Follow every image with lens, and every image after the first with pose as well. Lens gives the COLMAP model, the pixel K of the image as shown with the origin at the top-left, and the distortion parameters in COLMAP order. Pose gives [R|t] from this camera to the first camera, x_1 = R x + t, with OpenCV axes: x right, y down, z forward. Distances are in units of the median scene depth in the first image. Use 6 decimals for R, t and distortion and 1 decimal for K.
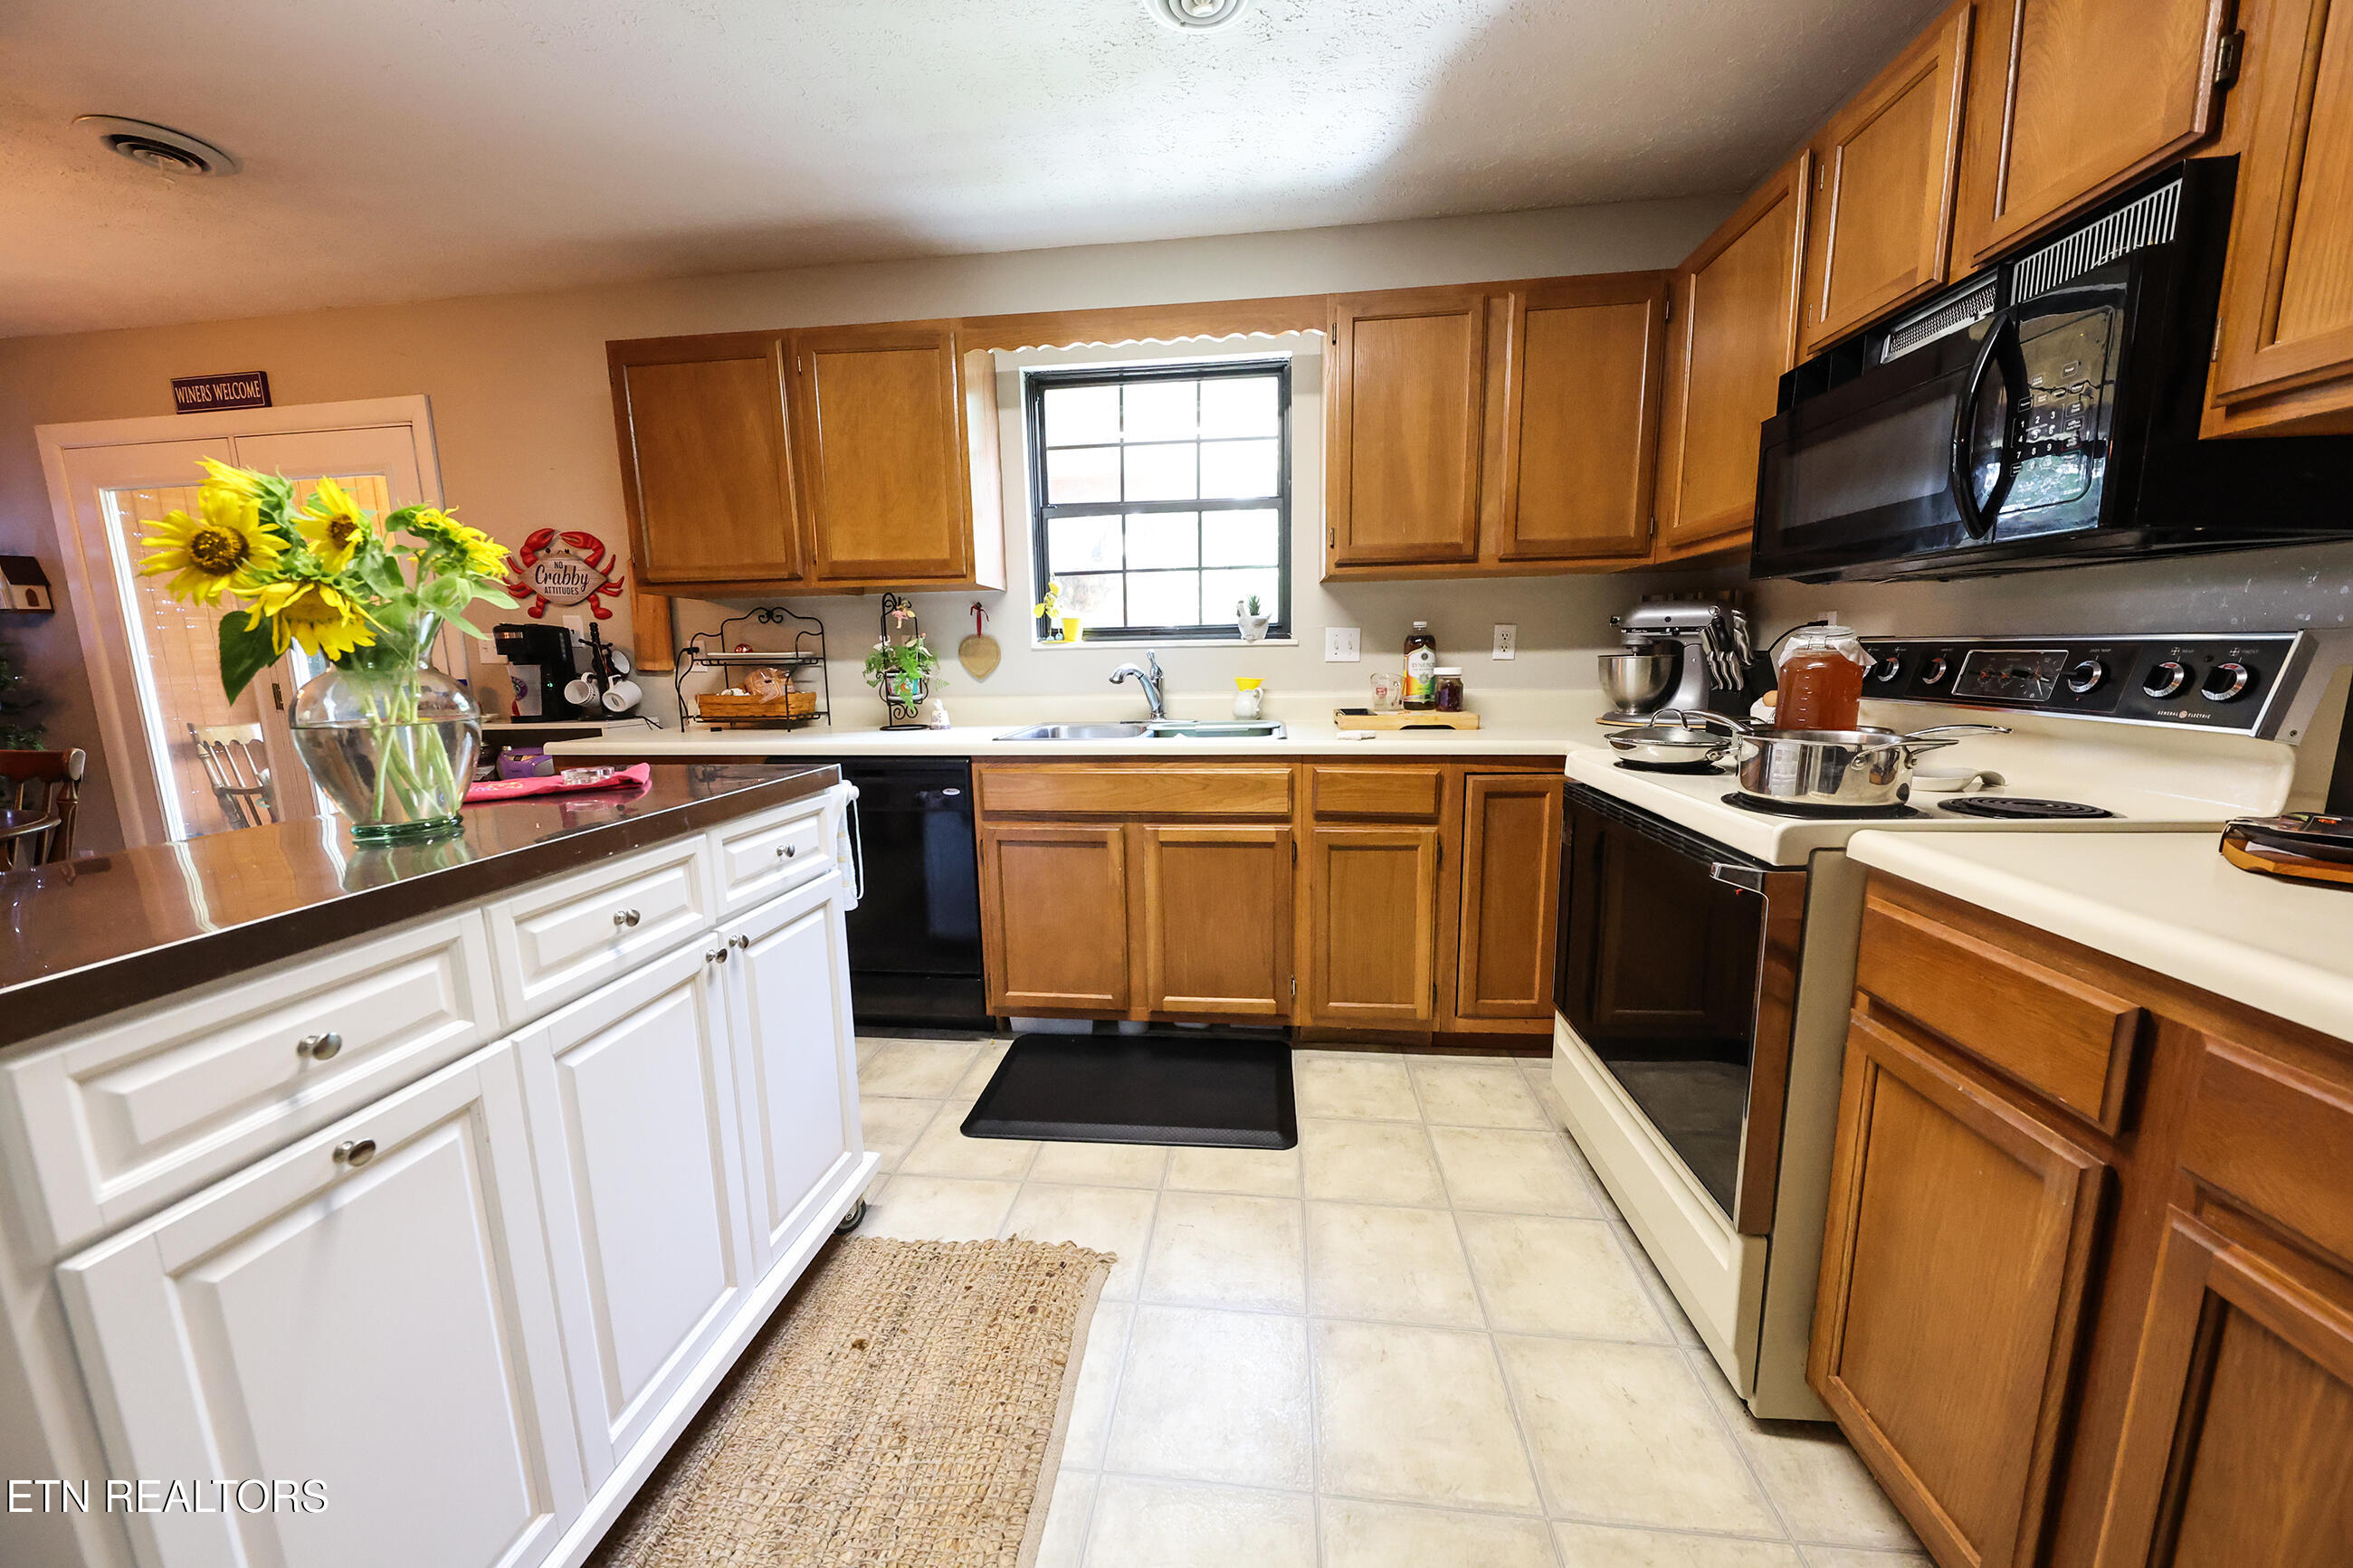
lens RADIAL K [[812.4, 0, 1177.6], [0, 812.4, 792.1], [0, 0, 1]] dist [0.009562, -0.005684]
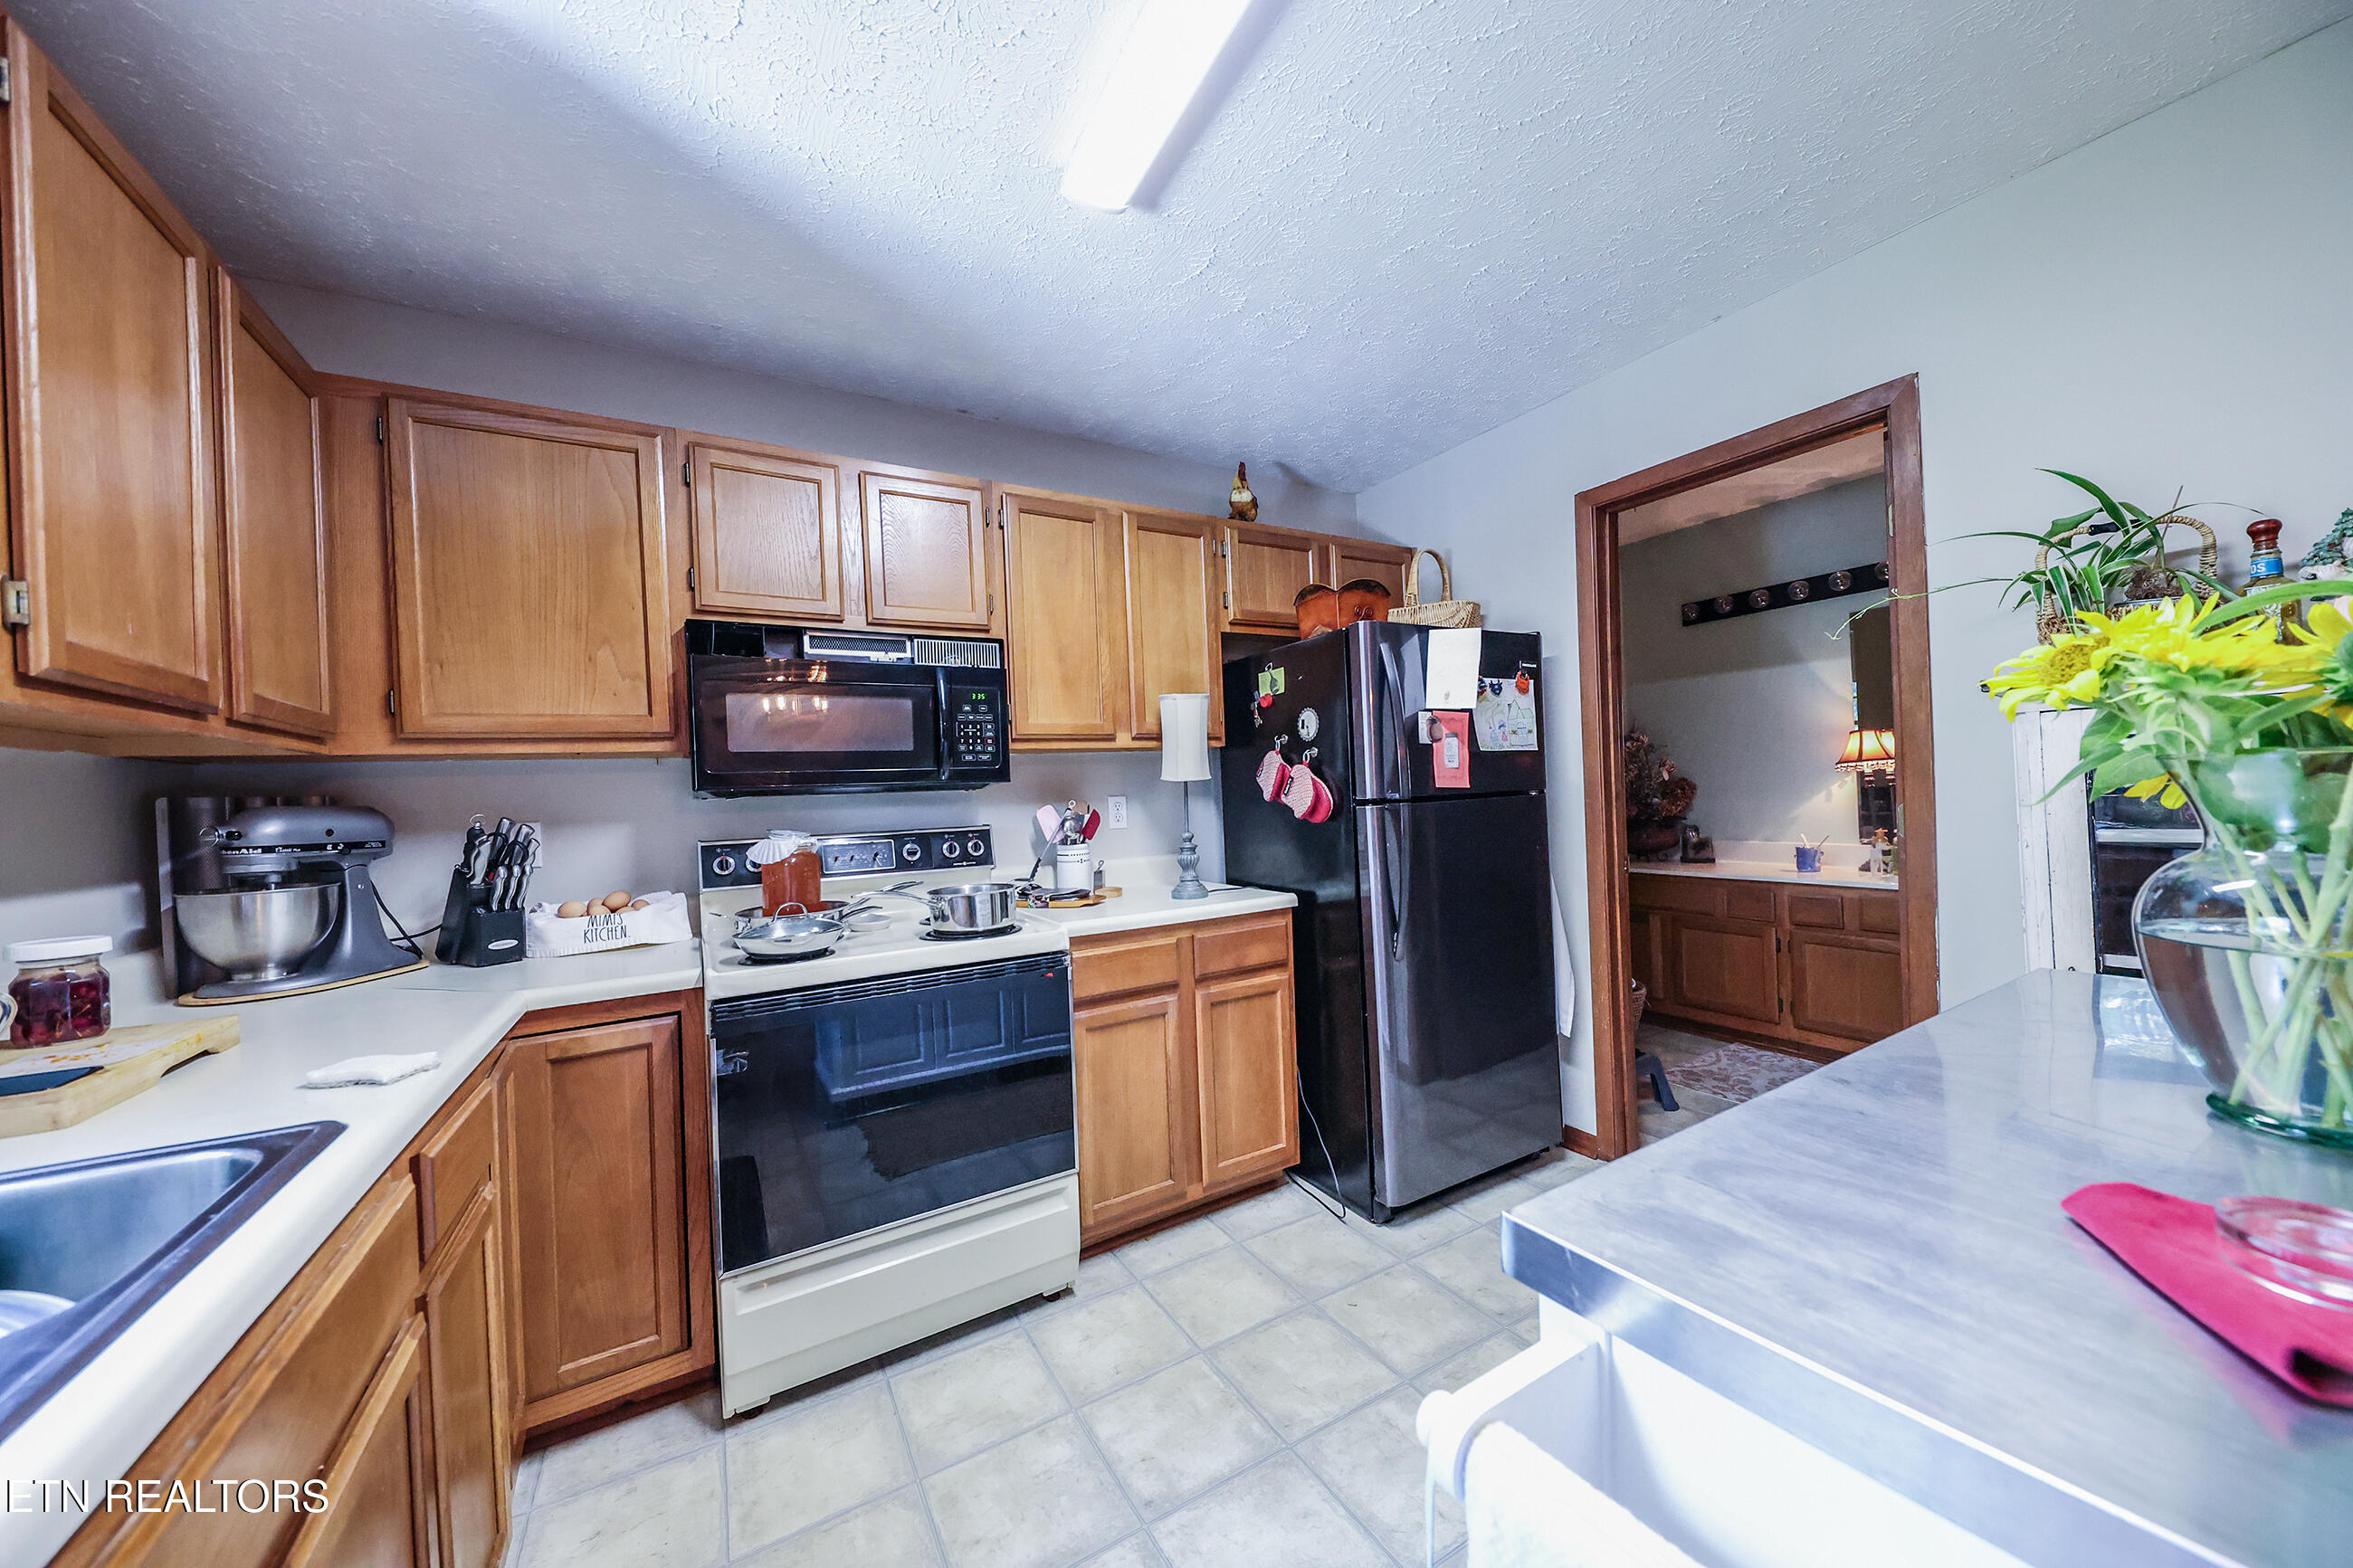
lens RADIAL K [[812.4, 0, 1177.6], [0, 812.4, 792.1], [0, 0, 1]] dist [0.009562, -0.005684]
pose [[-0.606494, 0.051941, 0.793390, -0.398588], [0.191696, 0.977979, 0.082514, -0.160925], [-0.771633, 0.202134, -0.603095, 0.819356]]
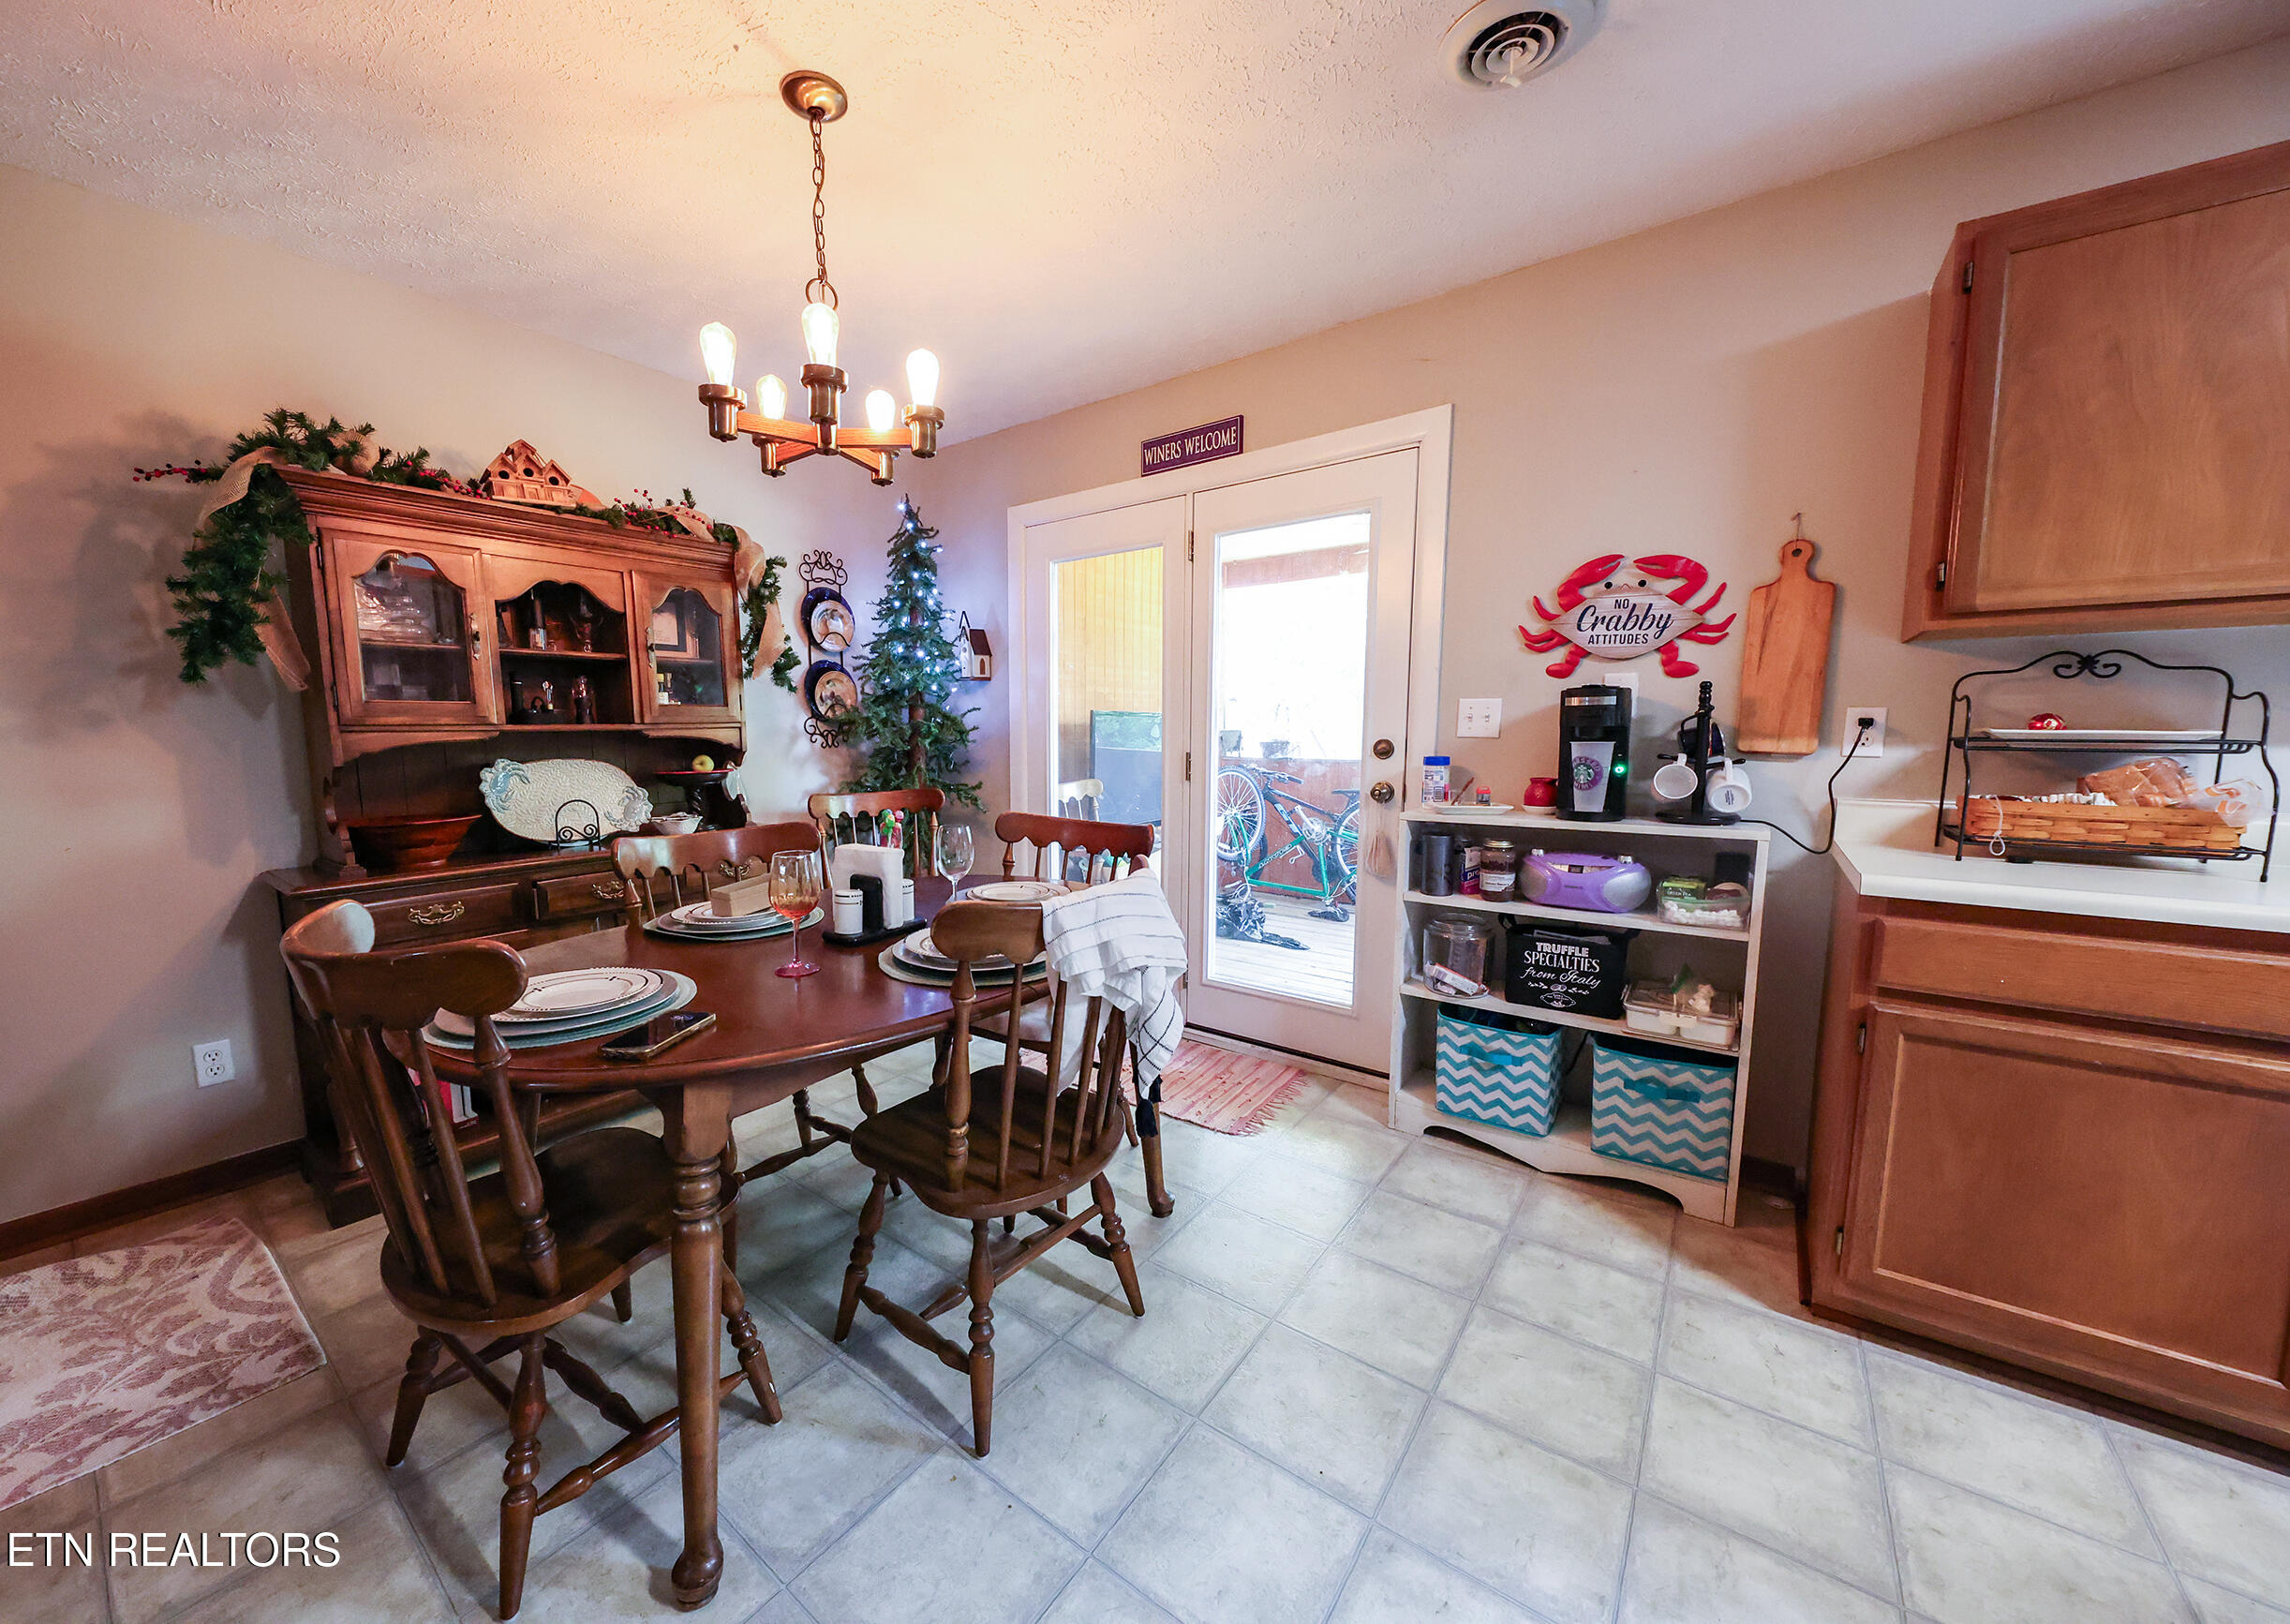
lens RADIAL K [[842.1, 0, 1042.7], [0, 842.1, 824.6], [0, 0, 1]] dist [0.000125, -0.003295]
pose [[0.834633, 0.078731, -0.545151, -0.937036], [-0.103858, 0.994473, -0.015385, -0.023931], [0.540926, 0.069459, 0.838197, 0.139043]]
